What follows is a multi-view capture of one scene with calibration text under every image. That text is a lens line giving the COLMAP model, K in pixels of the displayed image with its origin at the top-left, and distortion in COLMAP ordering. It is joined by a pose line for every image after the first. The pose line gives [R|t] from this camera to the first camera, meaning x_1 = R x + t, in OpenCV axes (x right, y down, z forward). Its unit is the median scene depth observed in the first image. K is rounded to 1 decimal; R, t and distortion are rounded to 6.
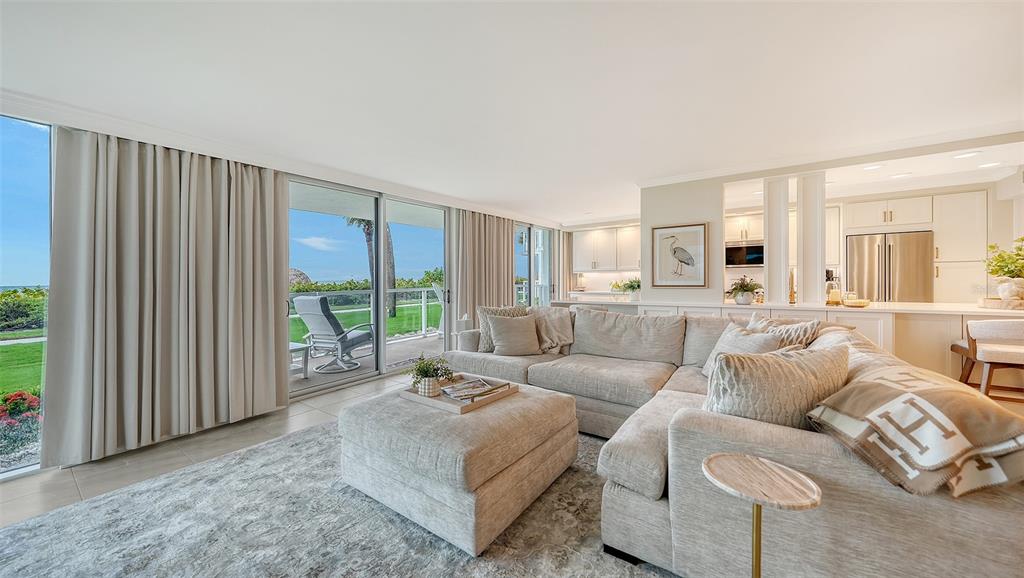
lens RADIAL K [[356.7, 0, 506.4], [0, 356.7, 280.8], [0, 0, 1]] dist [-0.001963, -0.000240]
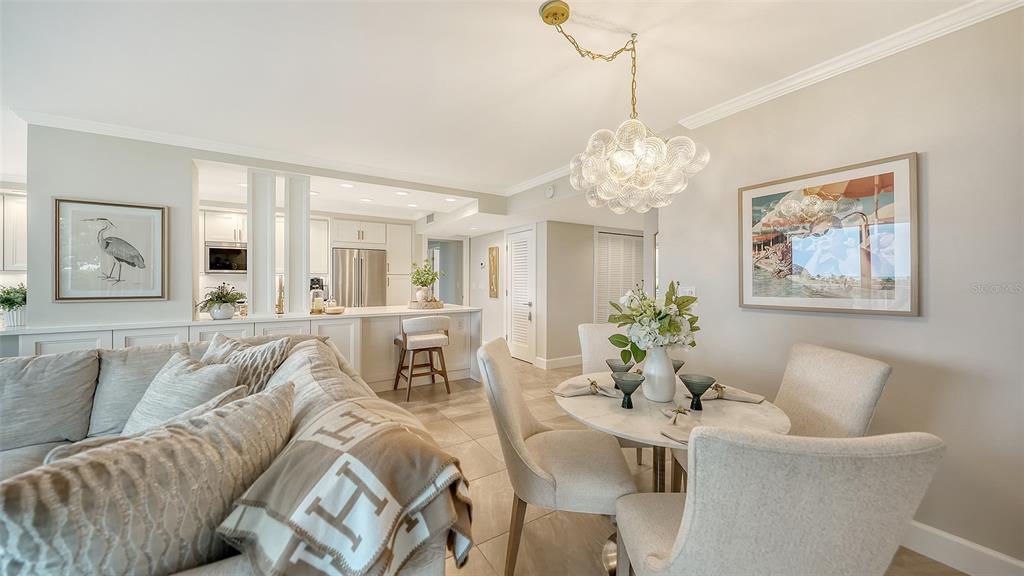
lens RADIAL K [[354.1, 0, 510.7], [0, 354.1, 284.0], [0, 0, 1]] dist [-0.014409, 0.000071]
pose [[0.354790, 0.009202, 0.934901, 0.210189], [0.001580, 0.999944, -0.010442, -0.004157], [-0.934945, 0.005182, 0.354755, 0.156873]]
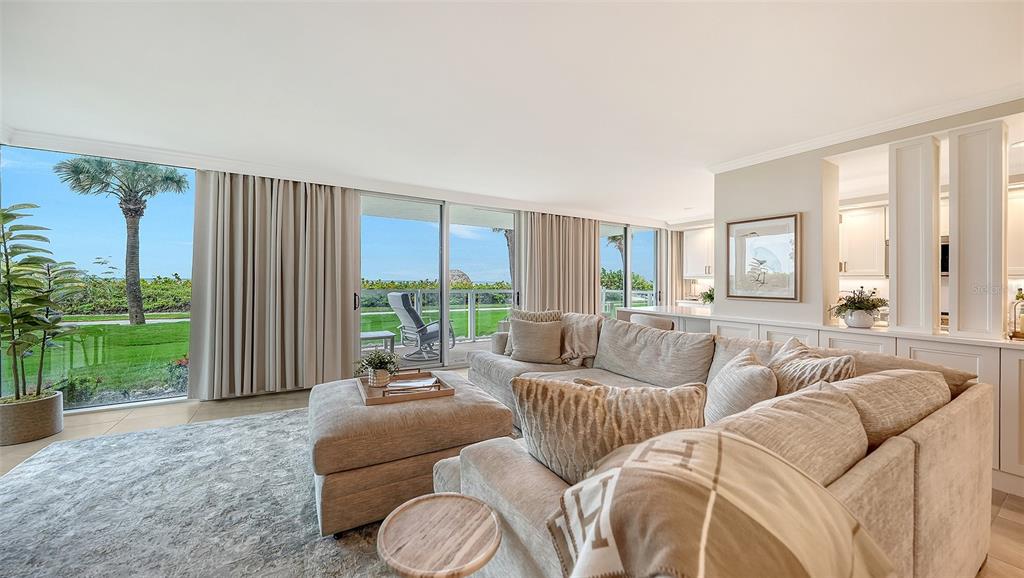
lens RADIAL K [[359.2, 0, 518.5], [0, 359.2, 284.8], [0, 0, 1]] dist [-0.001056, -0.000186]
pose [[0.918561, 0.030128, -0.394129, 0.426559], [-0.029582, 0.999535, 0.007462, -0.004786], [0.394170, 0.004804, 0.919025, 0.116949]]
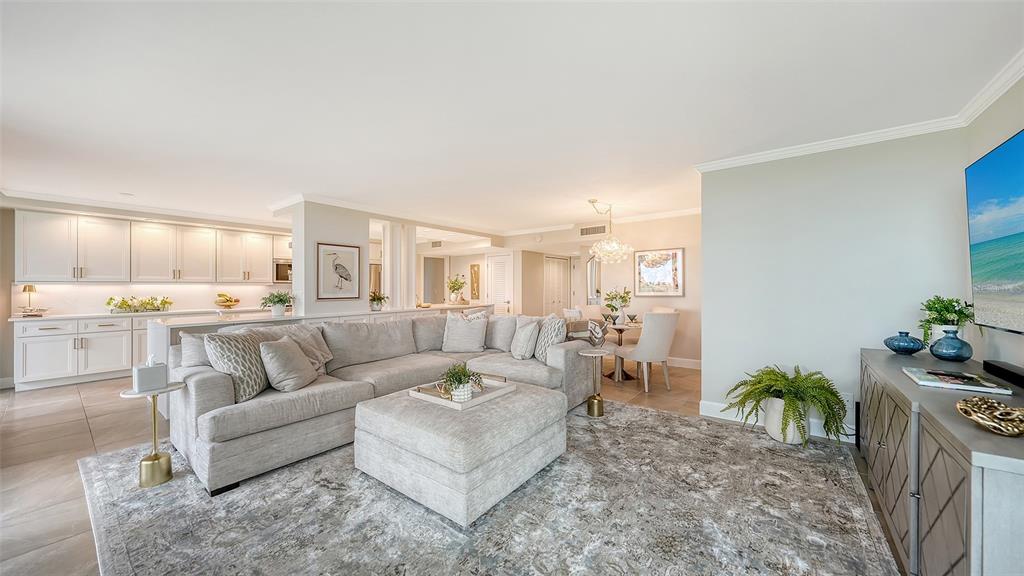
lens RADIAL K [[354.1, 0, 510.7], [0, 354.1, 284.0], [0, 0, 1]] dist [-0.014409, 0.000071]
pose [[0.023239, 0.025879, 0.999395, -0.857162], [0.014592, 0.999550, -0.026222, 0.008479], [-0.999623, 0.015192, 0.022851, 0.591239]]
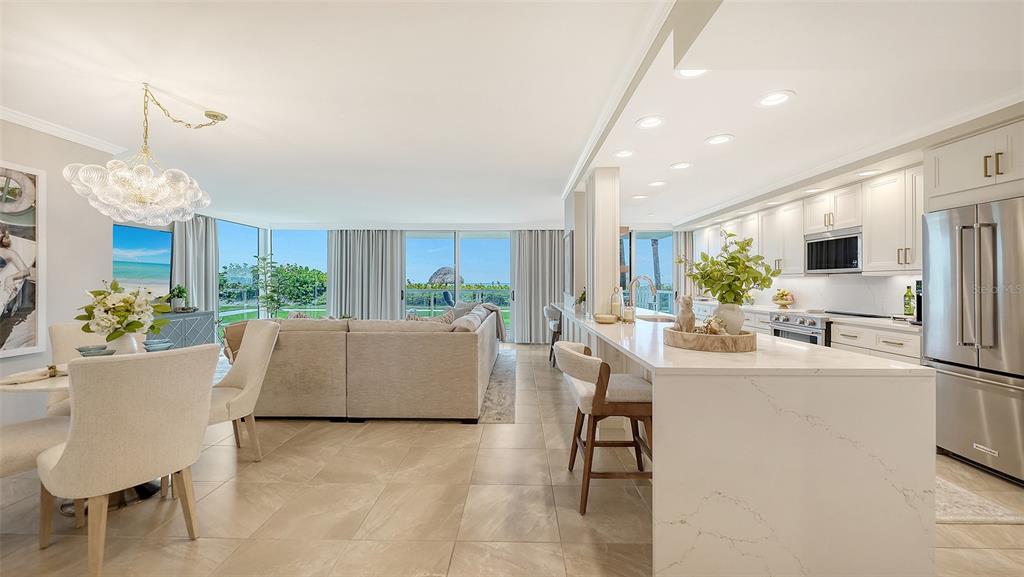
lens RADIAL K [[379.2, 0, 509.2], [0, 379.2, 283.7], [0, 0, 1]] dist [-0.002121, -0.000191]
pose [[0.565048, 0.021520, -0.824778, 1.747341], [-0.021314, 0.999707, 0.011482, -0.031012], [0.824783, 0.011092, 0.565341, 0.324927]]
